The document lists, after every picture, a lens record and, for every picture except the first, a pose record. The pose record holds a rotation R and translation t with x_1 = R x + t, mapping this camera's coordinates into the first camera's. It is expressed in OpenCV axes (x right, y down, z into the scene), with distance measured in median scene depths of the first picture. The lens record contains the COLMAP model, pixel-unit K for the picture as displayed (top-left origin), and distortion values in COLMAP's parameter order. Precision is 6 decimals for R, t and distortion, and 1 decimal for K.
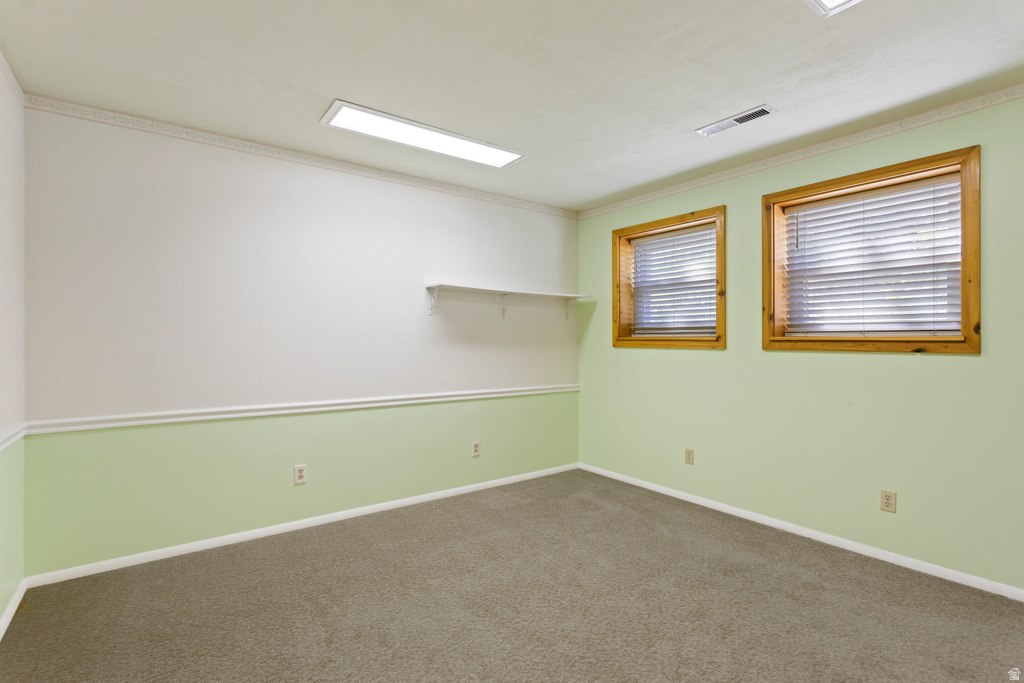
lens RADIAL K [[490.5, 0, 503.6], [0, 490.5, 342.5], [0, 0, 1]] dist [0.004742, -0.000063]
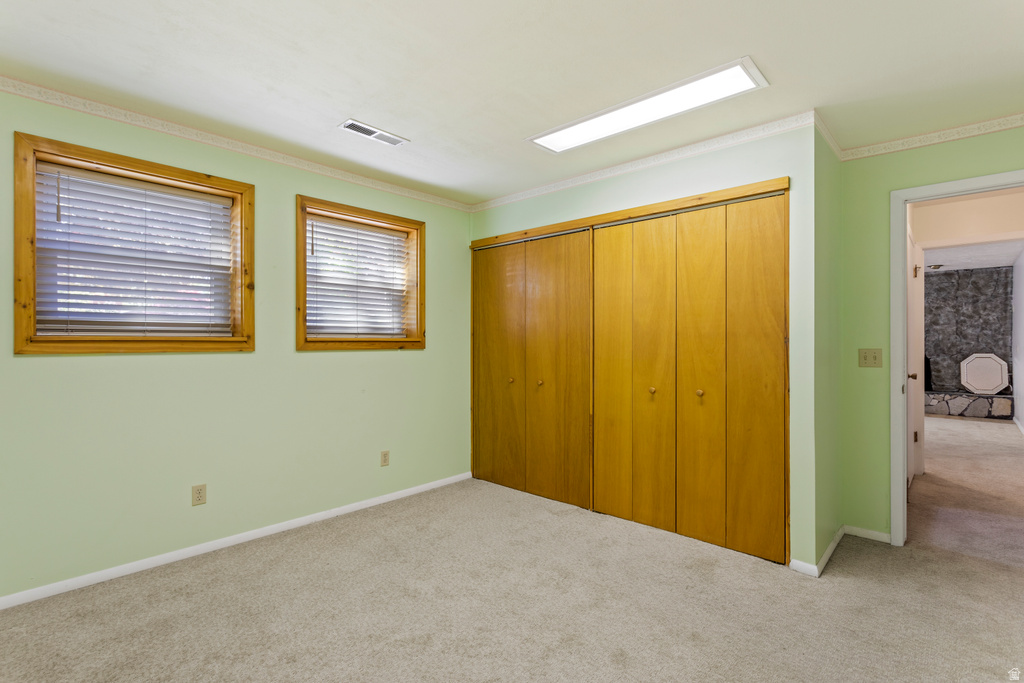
lens RADIAL K [[486.9, 0, 512.0], [0, 486.9, 341.5], [0, 0, 1]] dist [0.002869, -0.000076]
pose [[-0.193265, -0.004470, 0.981136, -0.522549], [0.004328, 0.999976, 0.005409, -0.006890], [-0.981137, 0.005292, -0.193241, 0.776903]]
